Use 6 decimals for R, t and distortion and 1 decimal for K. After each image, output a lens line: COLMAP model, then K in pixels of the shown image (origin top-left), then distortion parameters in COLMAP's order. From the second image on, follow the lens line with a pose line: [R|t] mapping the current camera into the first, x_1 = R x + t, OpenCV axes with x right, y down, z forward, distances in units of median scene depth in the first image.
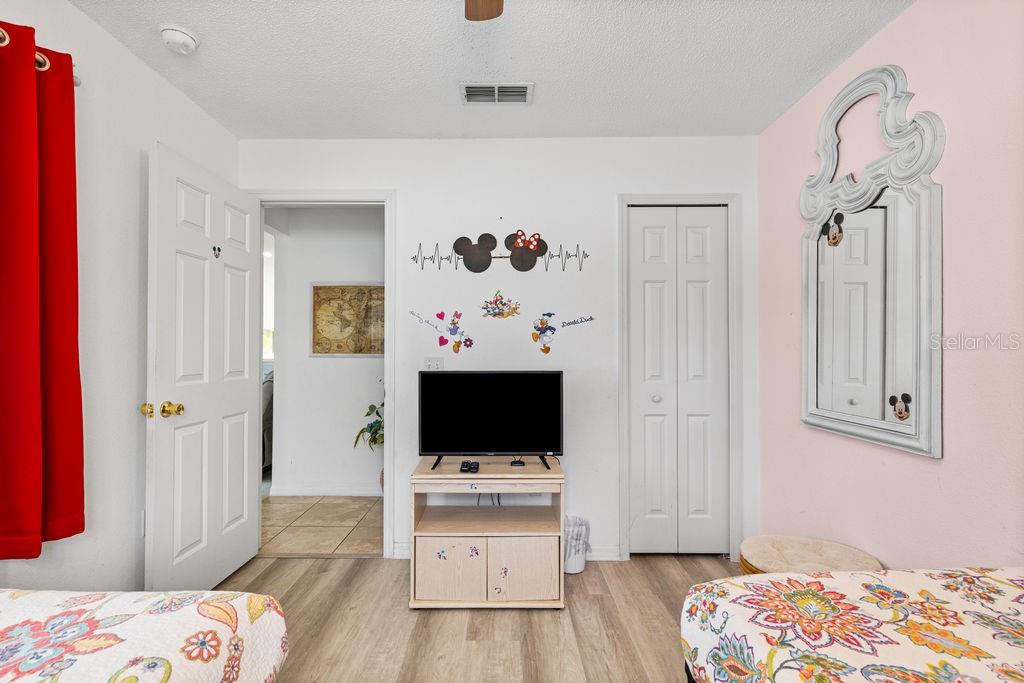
lens RADIAL K [[455.7, 0, 513.2], [0, 455.7, 348.2], [0, 0, 1]] dist [0.005300, -0.001486]
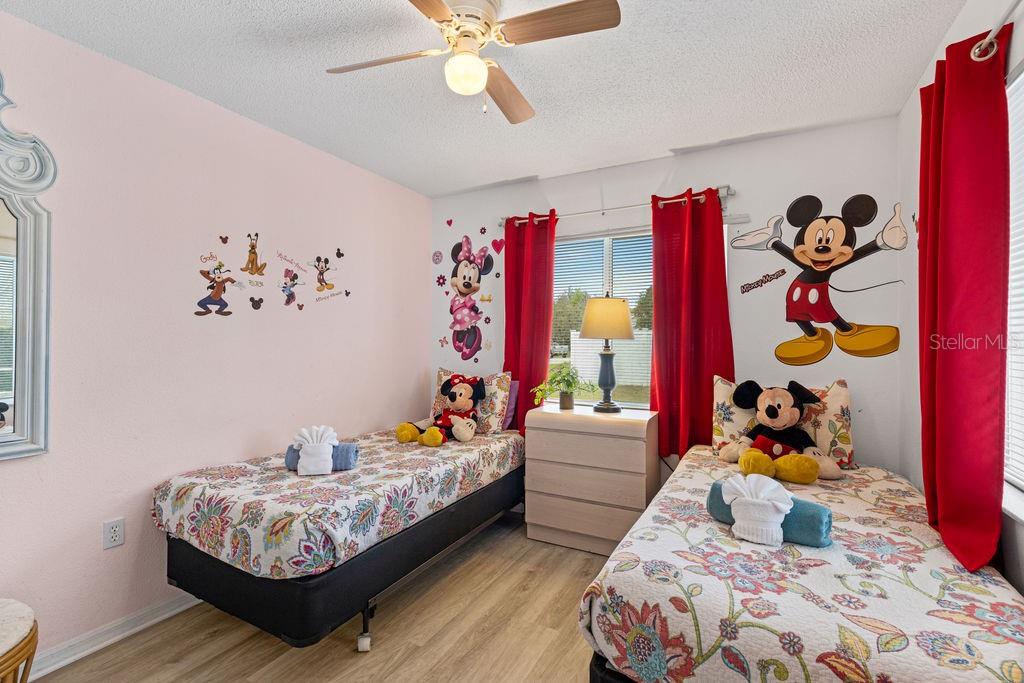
lens RADIAL K [[455.7, 0, 512.8], [0, 455.7, 343.3], [0, 0, 1]] dist [0.005300, -0.001486]
pose [[-0.874592, -0.007724, 0.484797, -1.003190], [-0.011709, 0.999918, -0.005191, -0.050741], [-0.484717, -0.010216, -0.874611, 2.346983]]
